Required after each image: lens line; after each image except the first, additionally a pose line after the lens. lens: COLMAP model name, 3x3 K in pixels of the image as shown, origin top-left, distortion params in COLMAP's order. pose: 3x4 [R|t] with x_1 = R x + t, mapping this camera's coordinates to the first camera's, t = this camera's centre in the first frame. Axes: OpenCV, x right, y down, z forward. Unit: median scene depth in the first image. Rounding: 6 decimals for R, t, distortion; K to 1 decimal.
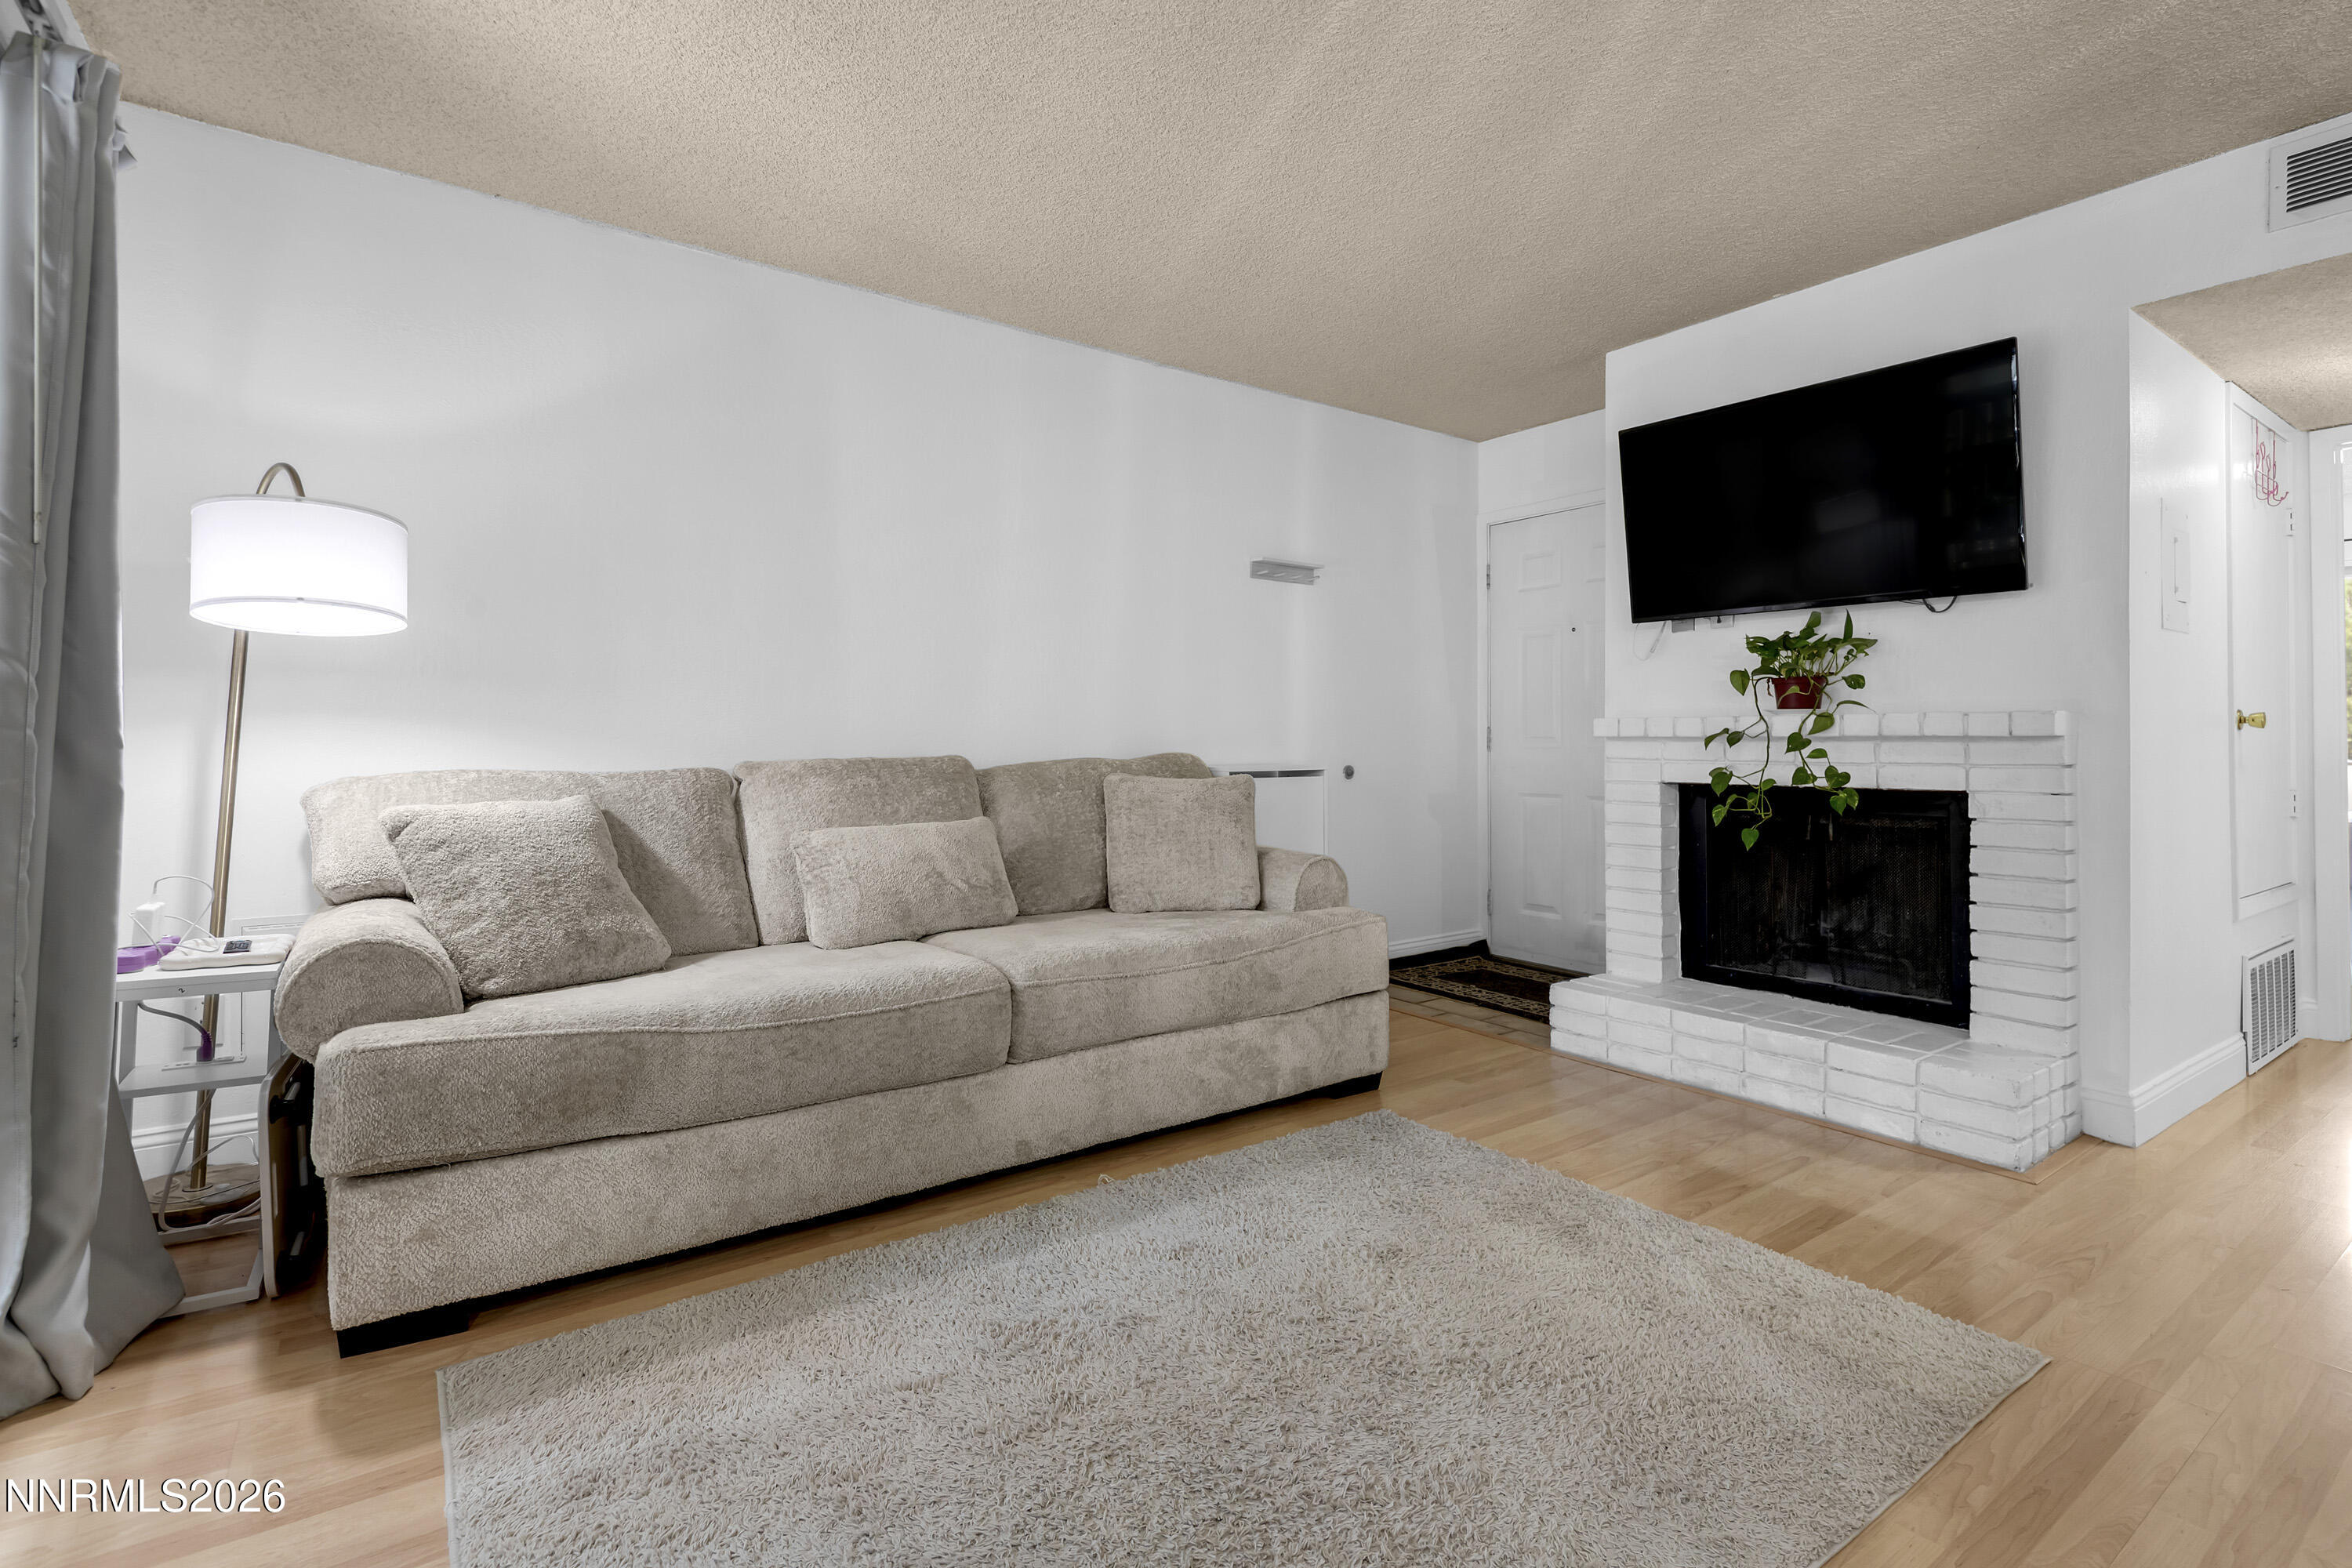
lens RADIAL K [[1110.0, 0, 1205.4], [0, 1110.0, 732.2], [0, 0, 1]] dist [0.009226, -0.001673]
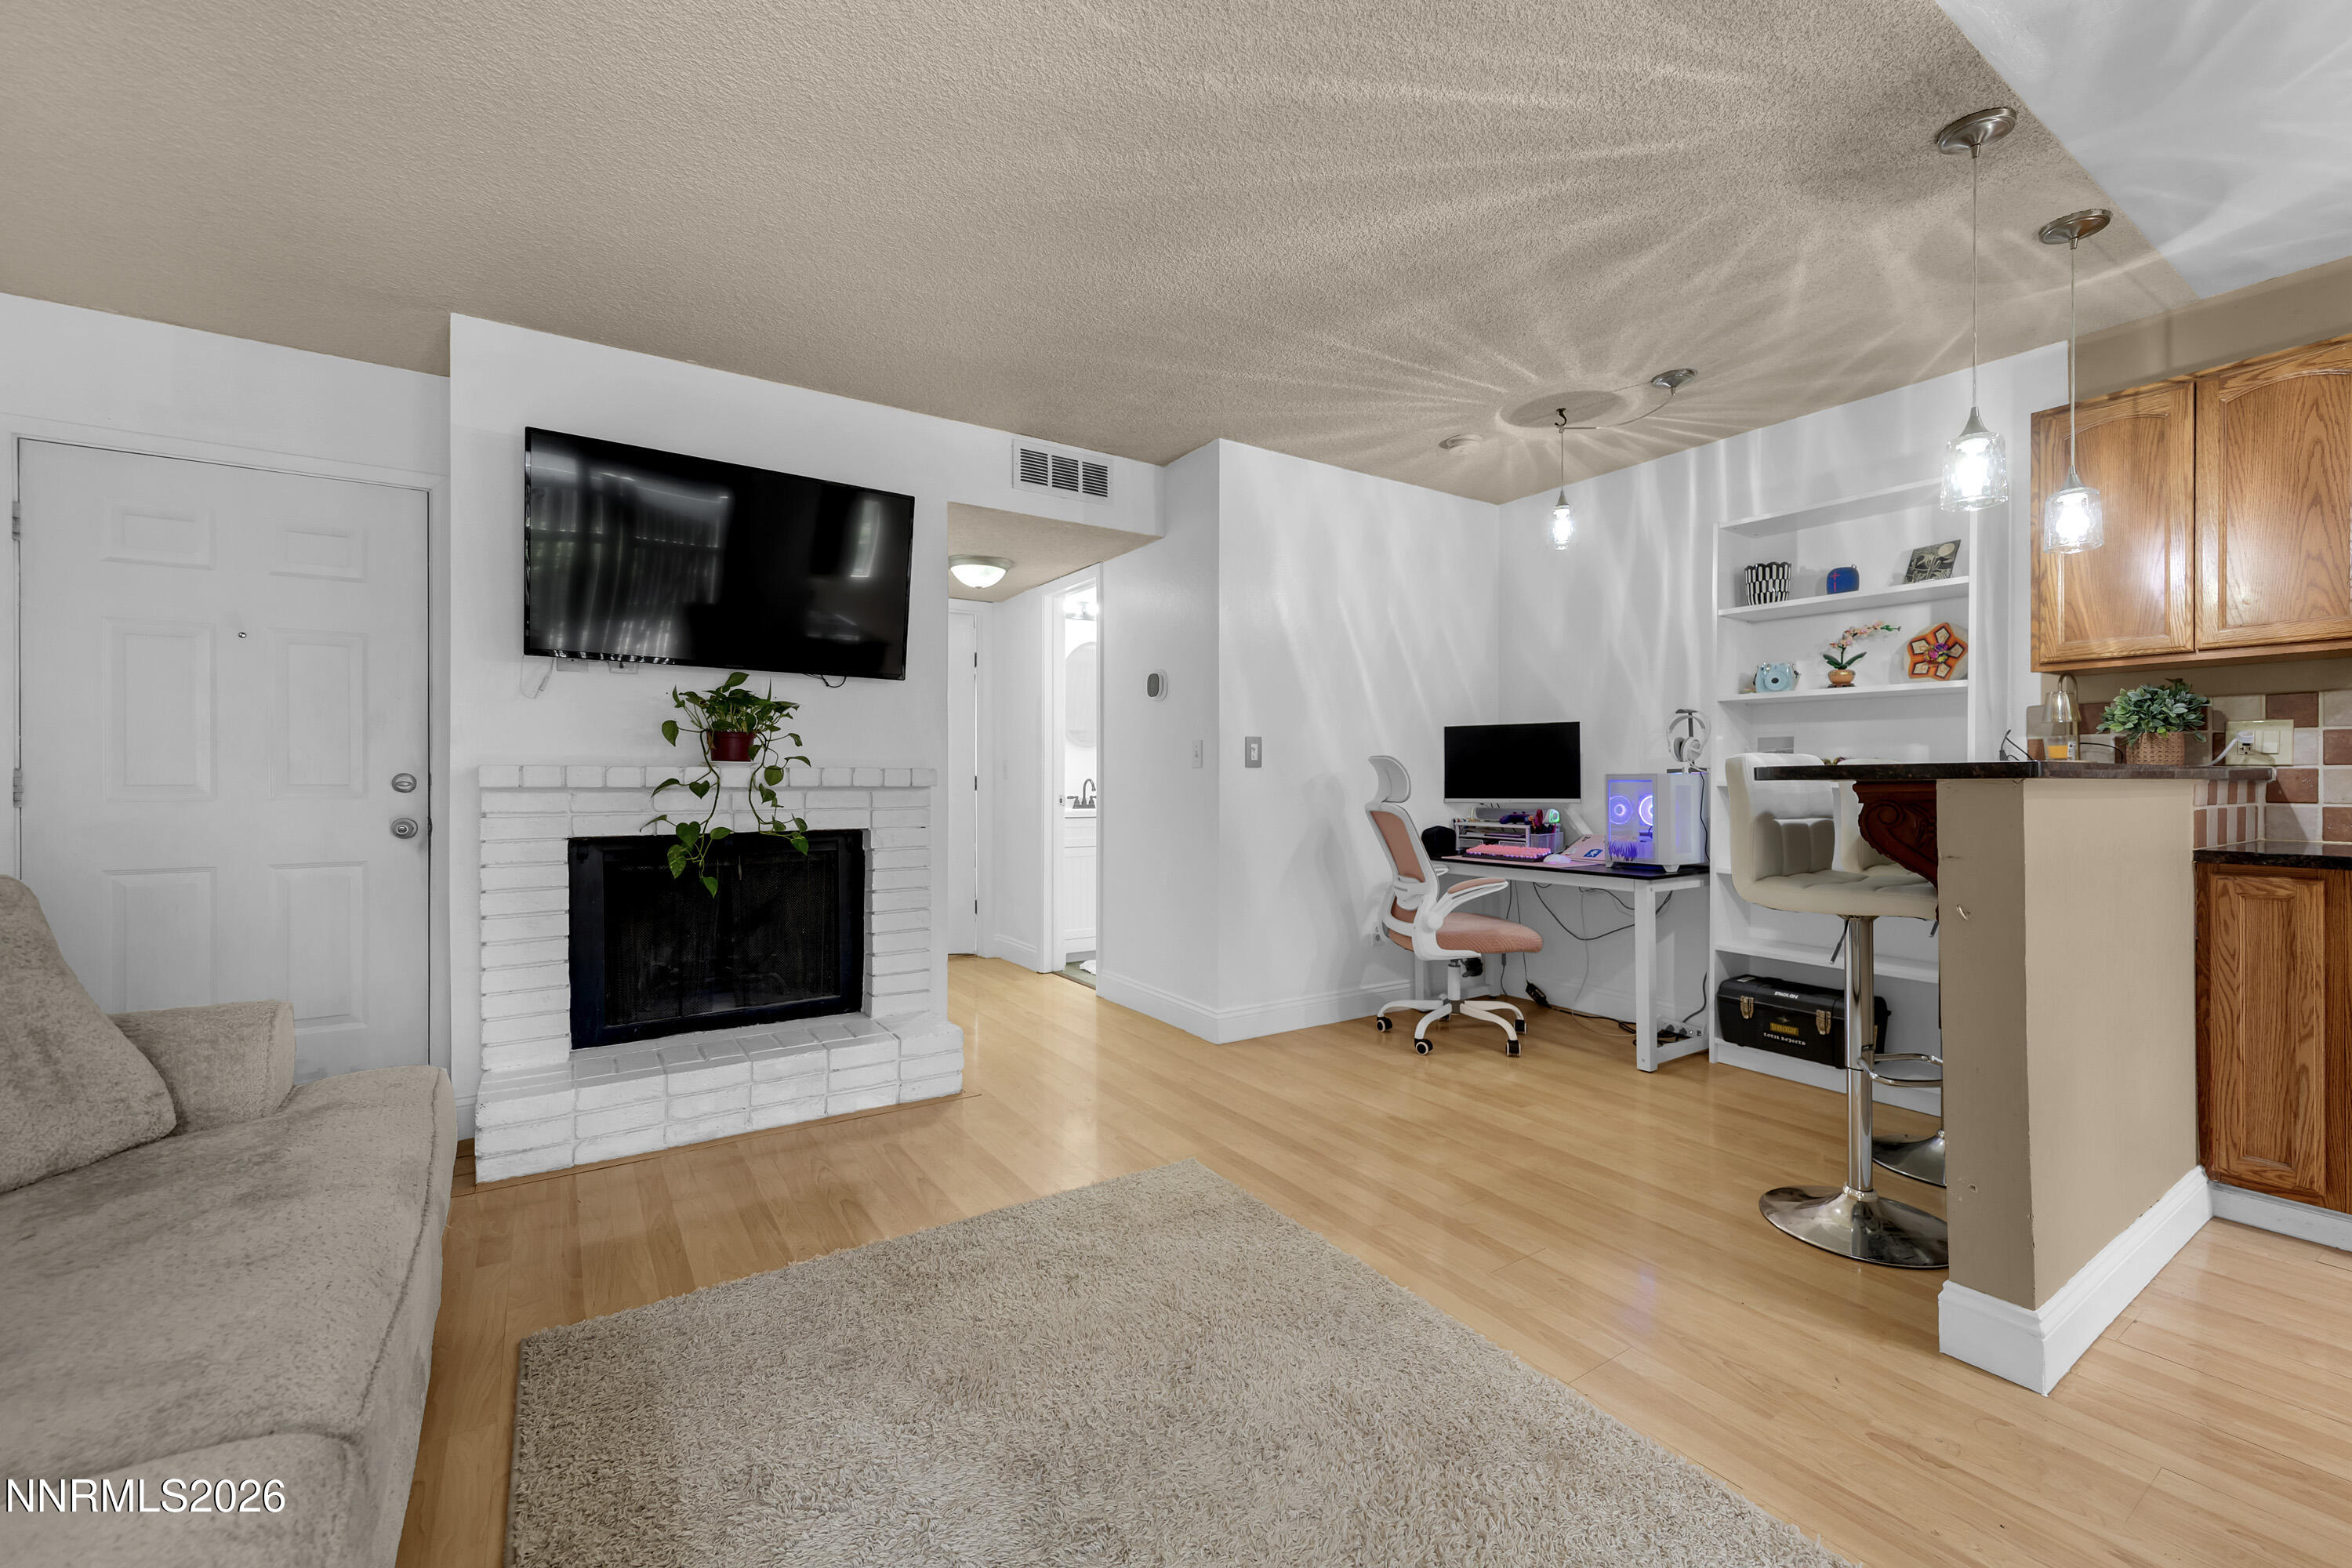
lens RADIAL K [[959.7, 0, 1201.2], [0, 959.7, 777.0], [0, 0, 1]] dist [-0.000061, 0.001479]
pose [[0.043228, 0.000227, 0.999065, -0.412787], [-0.010657, 0.999943, 0.000234, -0.011761], [-0.999008, -0.010657, 0.043228, 0.551120]]
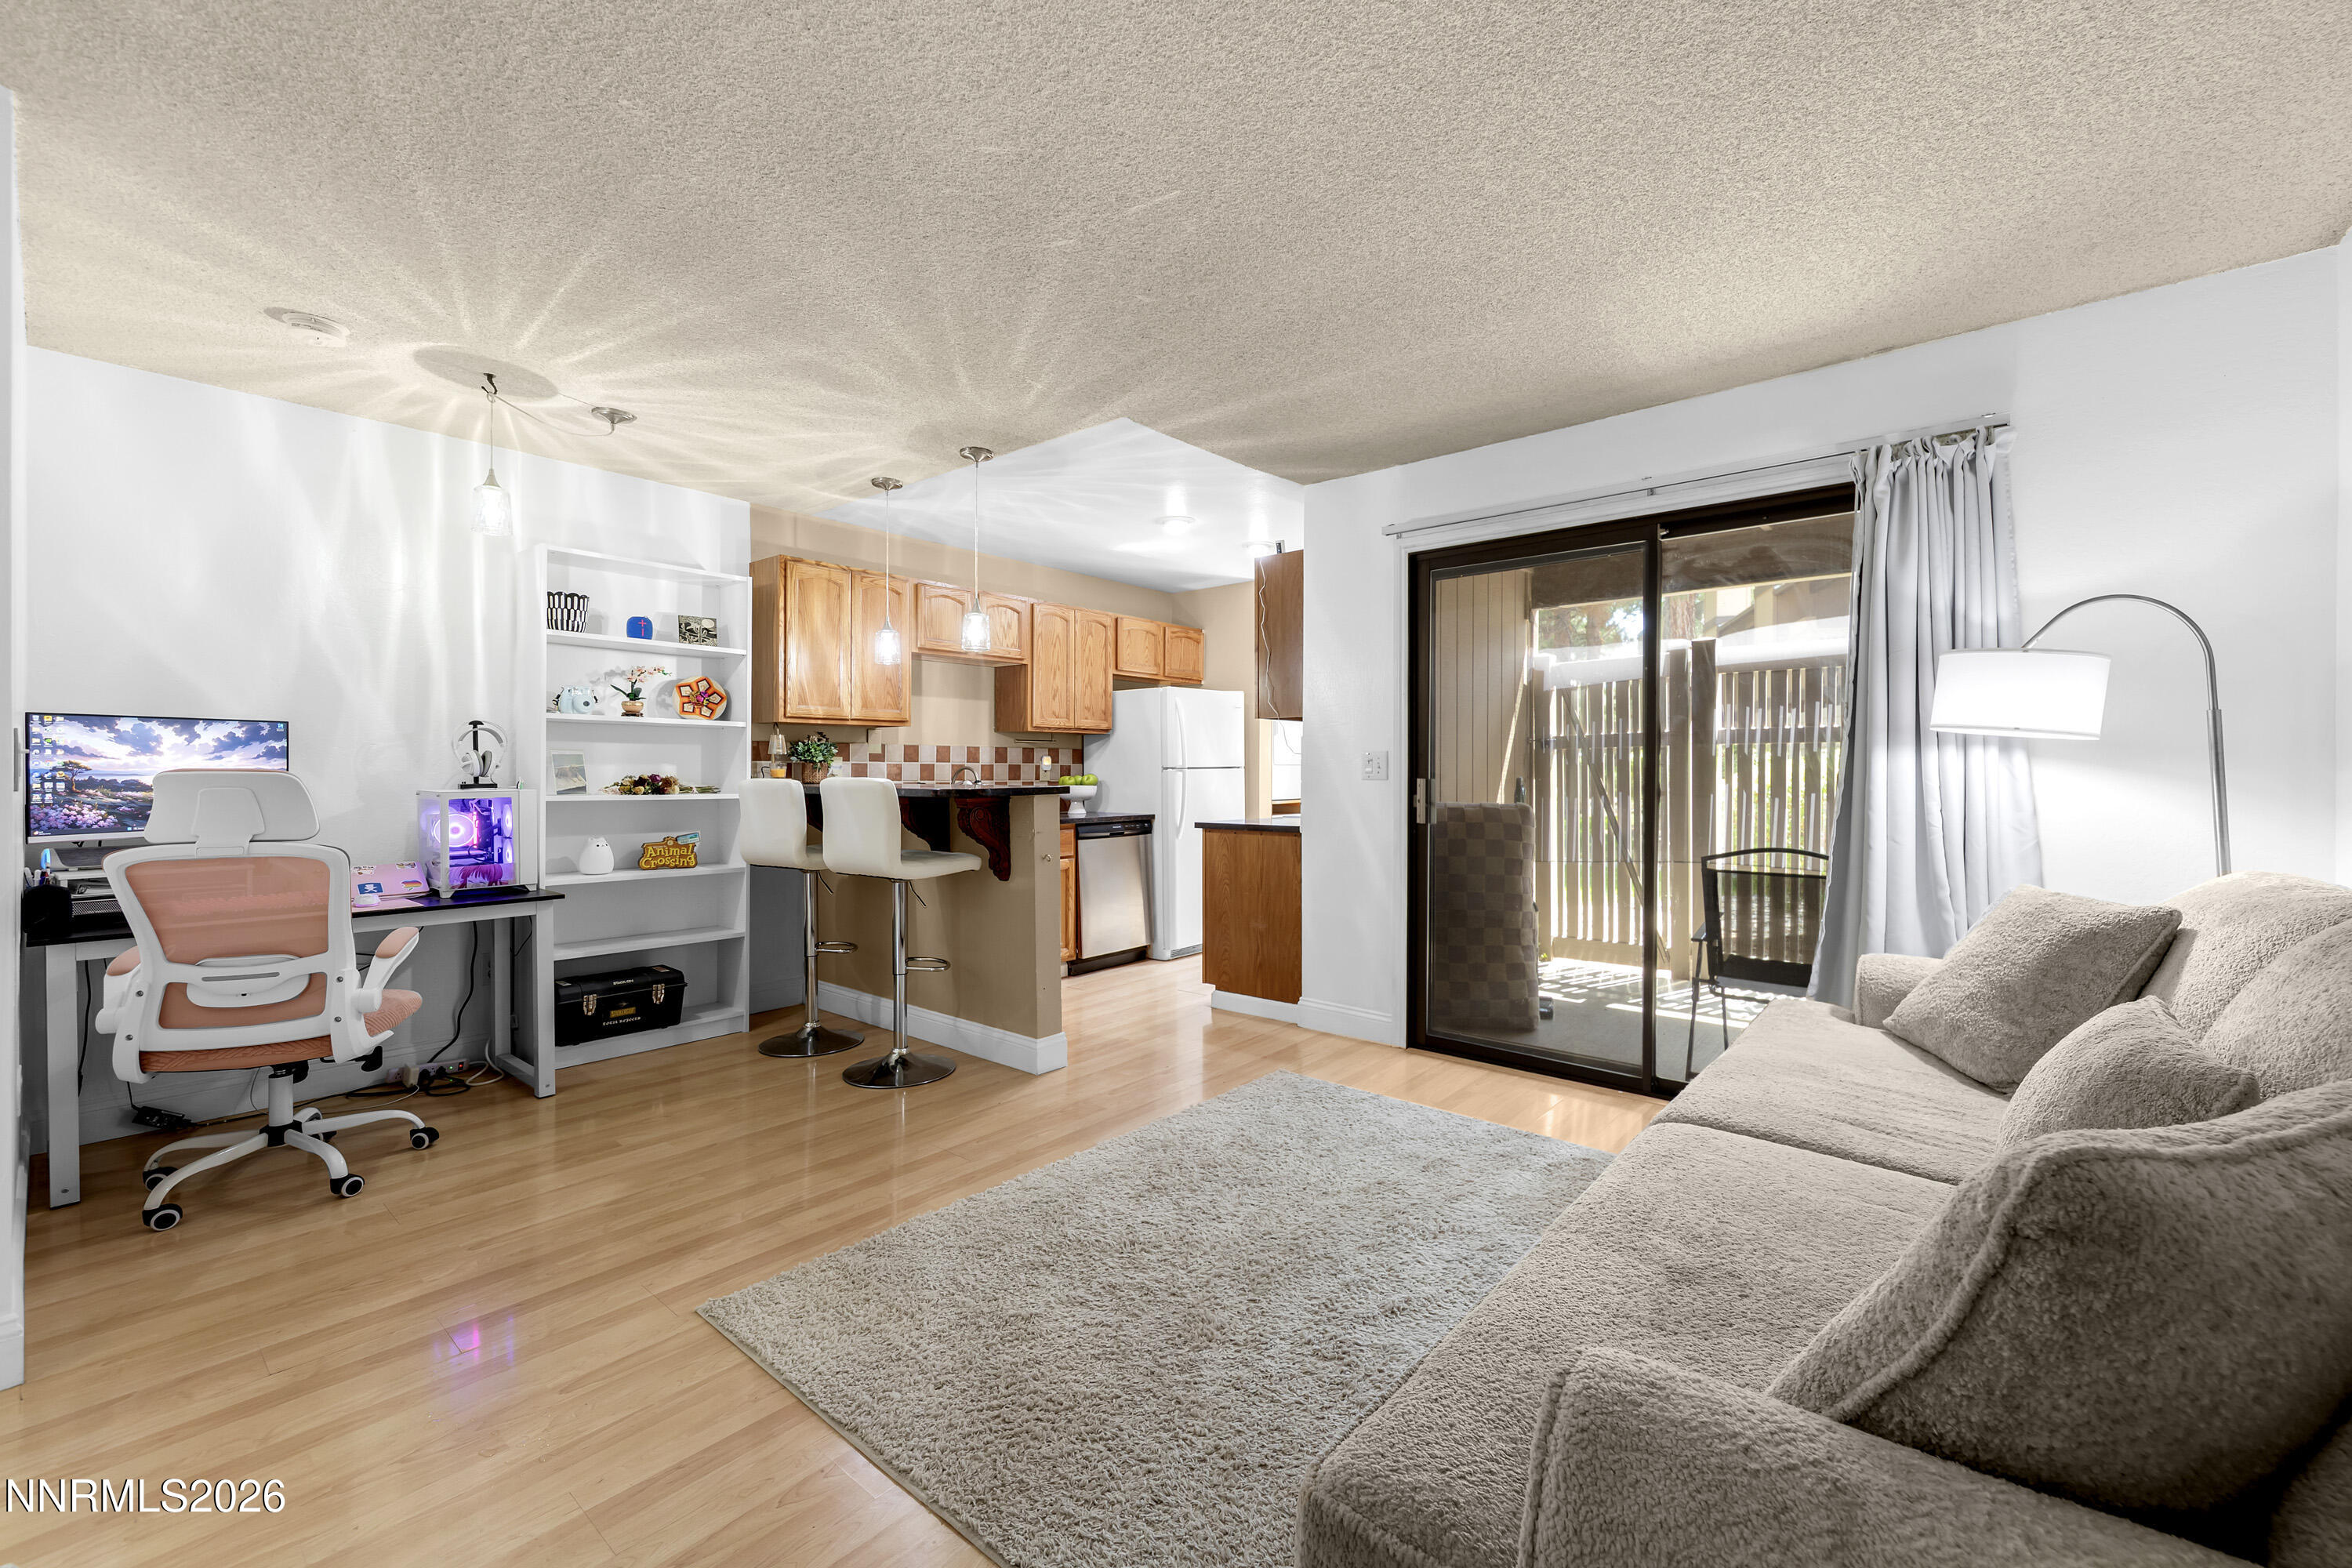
lens RADIAL K [[959.7, 0, 1210.8], [0, 959.7, 763.6], [0, 0, 1]] dist [-0.000061, 0.001479]
pose [[-0.969213, -0.004392, -0.246184, 0.265025], [0.000678, 0.999789, -0.020509, -0.028366], [0.246222, -0.020044, -0.969006, 1.322282]]
